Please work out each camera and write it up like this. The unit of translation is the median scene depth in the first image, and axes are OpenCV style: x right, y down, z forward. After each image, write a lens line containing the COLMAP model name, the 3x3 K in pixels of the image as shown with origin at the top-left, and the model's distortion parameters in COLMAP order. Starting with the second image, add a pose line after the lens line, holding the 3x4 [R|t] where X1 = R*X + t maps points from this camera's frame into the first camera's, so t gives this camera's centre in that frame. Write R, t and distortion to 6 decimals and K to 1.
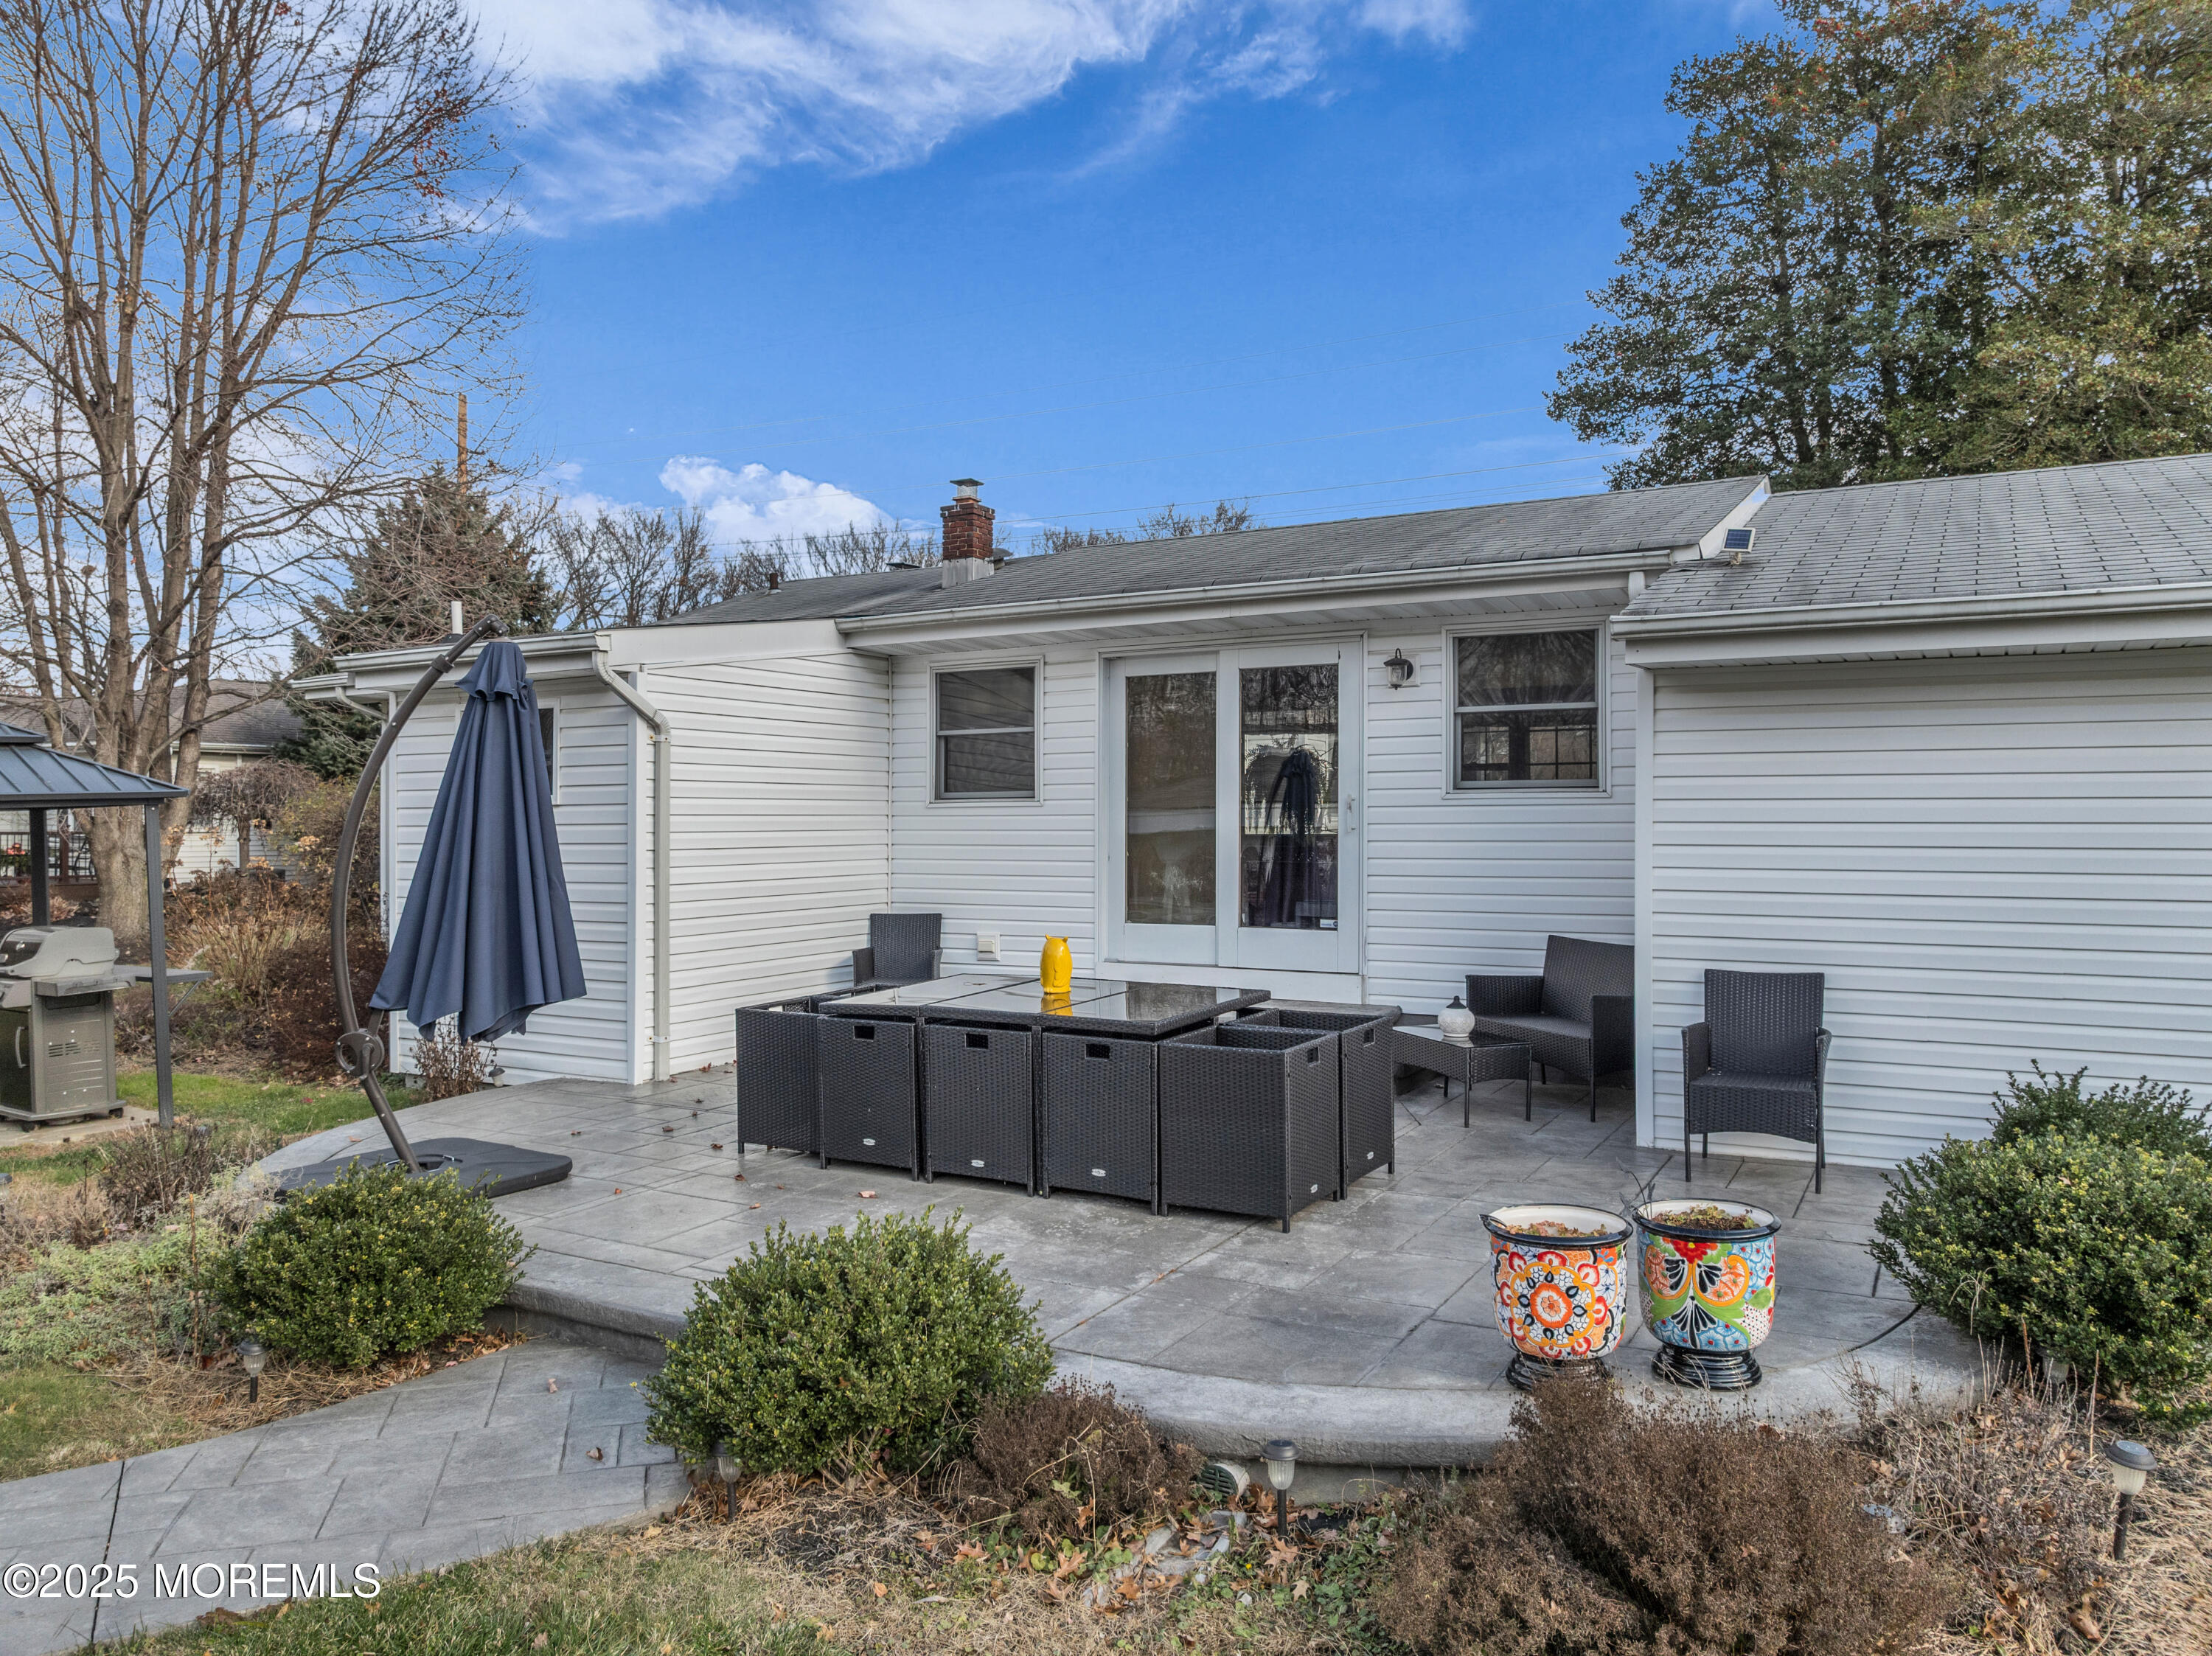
lens RADIAL K [[1556.3, 0, 1106.0], [0, 1556.3, 828.0], [0, 0, 1]] dist [-0.067006, 0.043033]
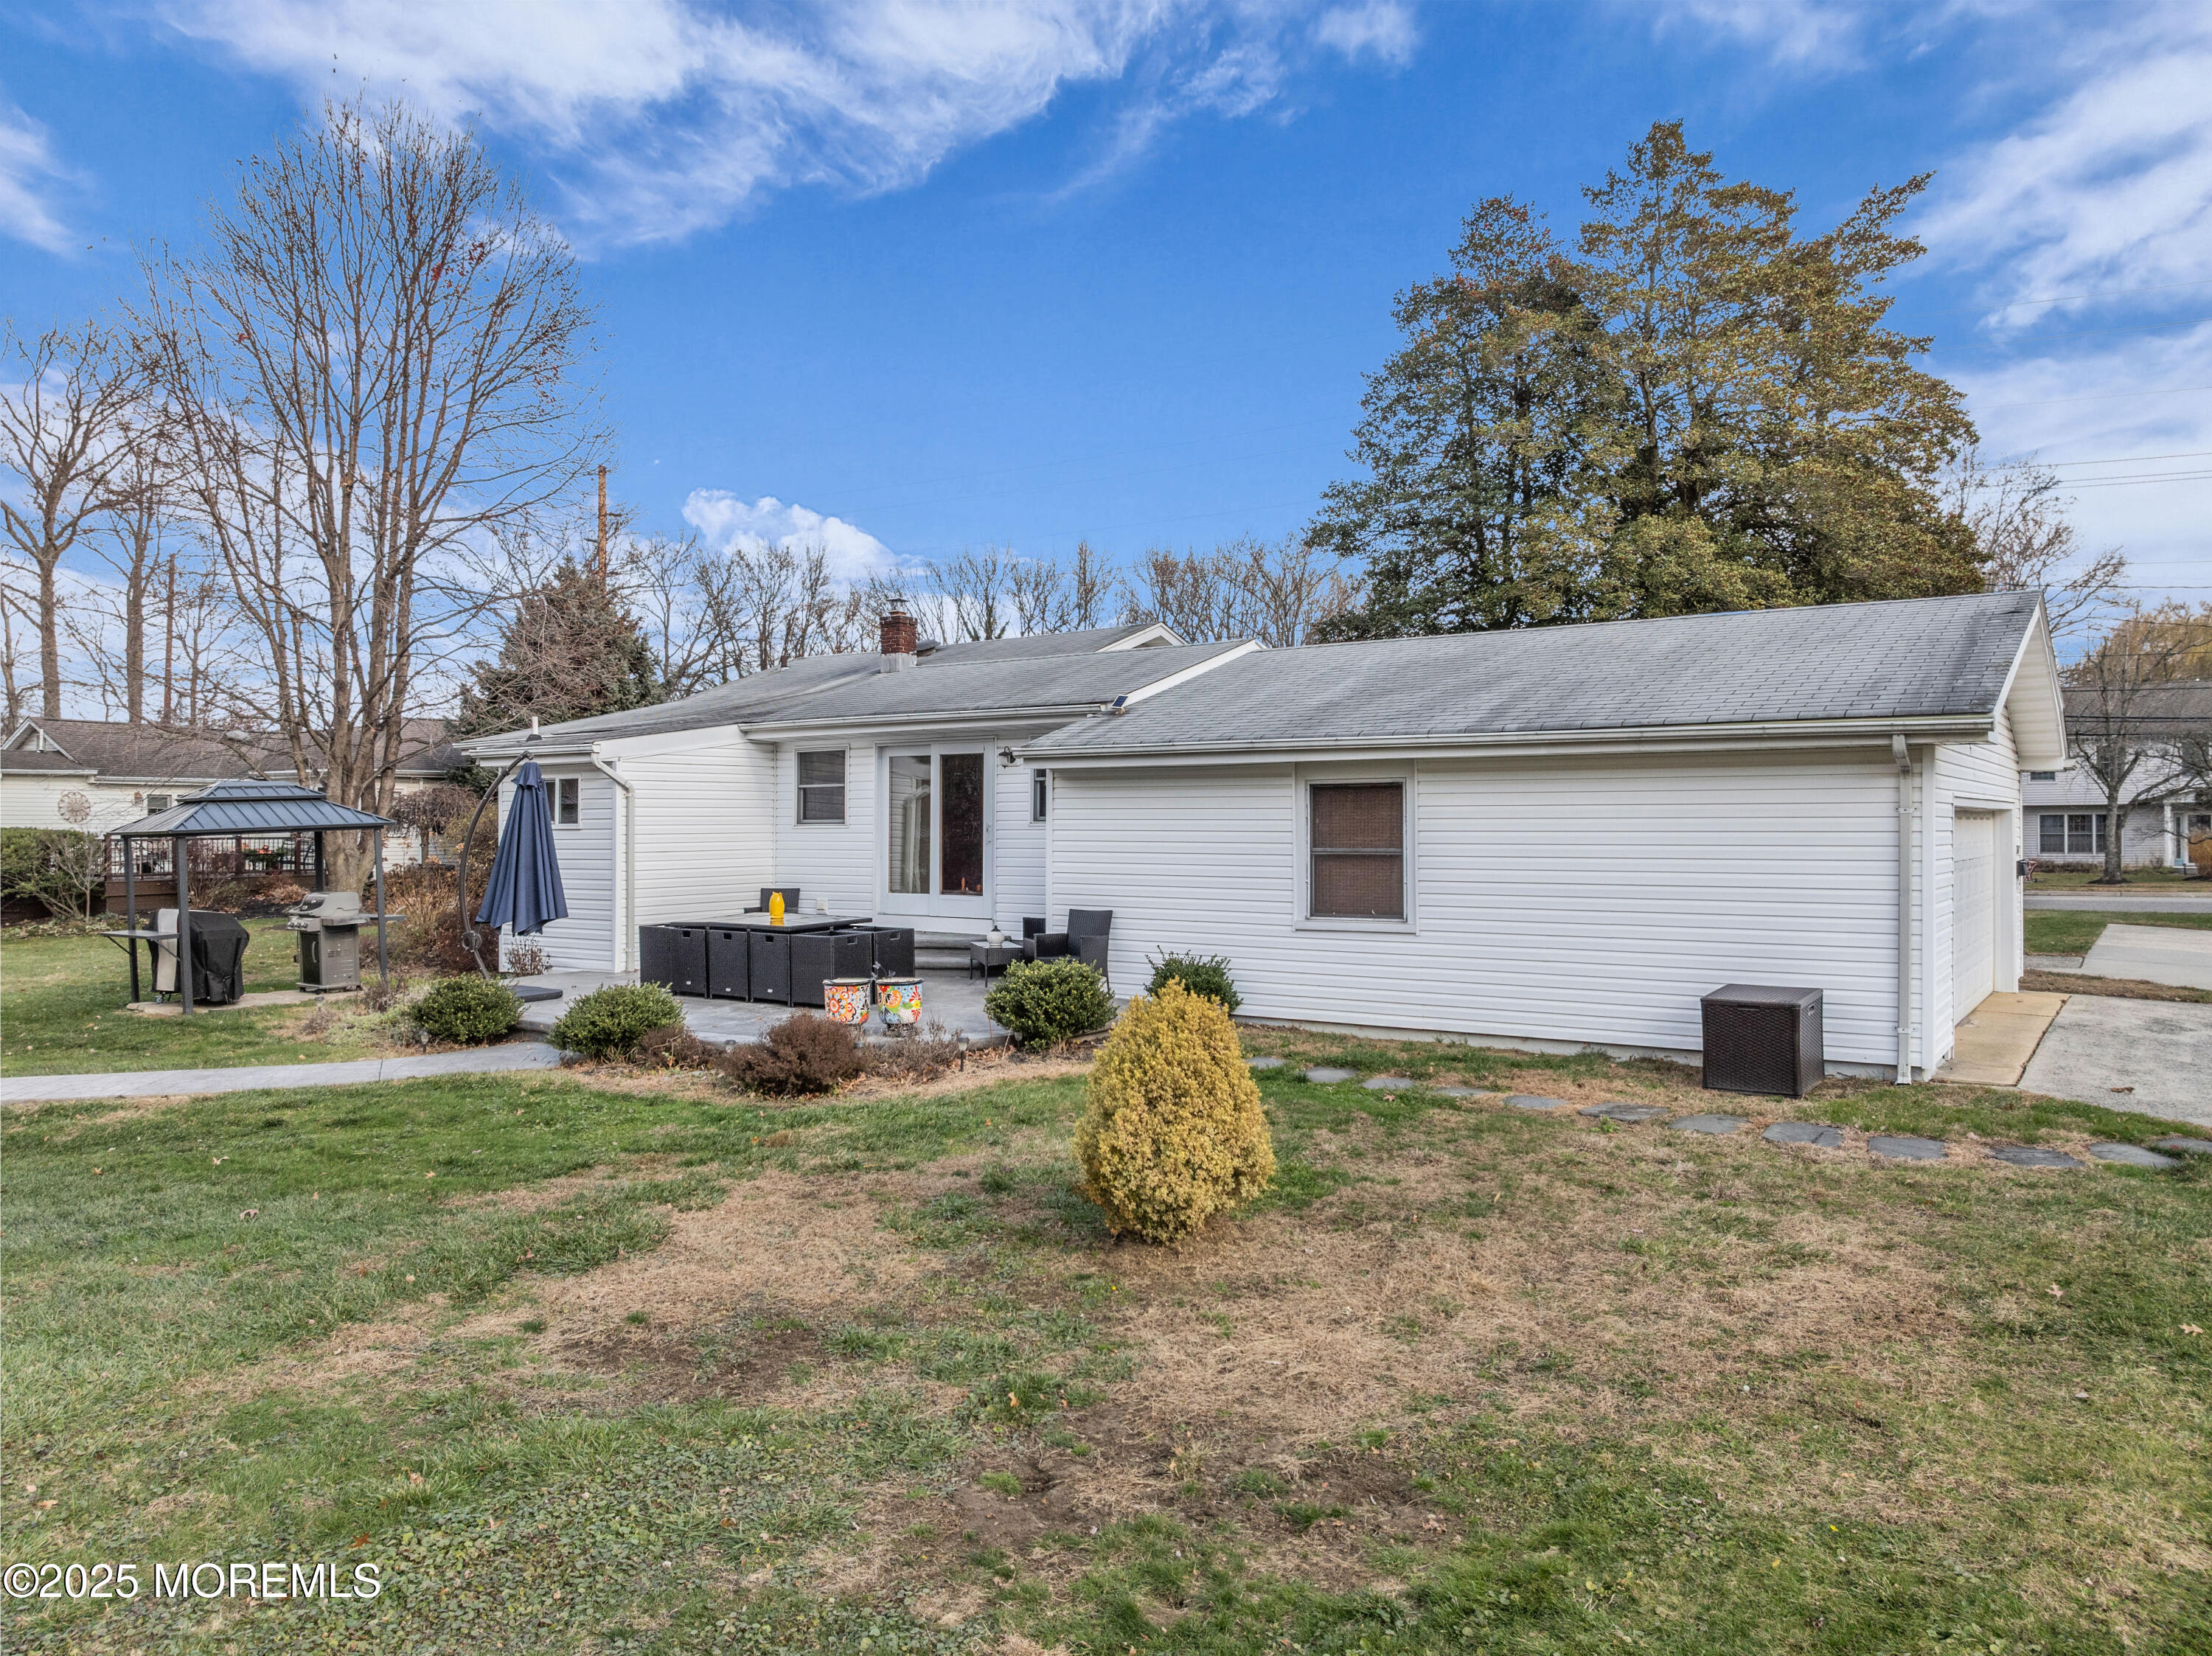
lens RADIAL K [[1552.9, 0, 1106.0], [0, 1552.9, 828.0], [0, 0, 1]] dist [-0.038720, -0.000765]
pose [[0.995197, -0.000804, -0.097894, 0.249887], [0.000815, 1.000000, 0.000078, -0.008027], [0.097894, -0.000157, 0.995197, -0.438856]]
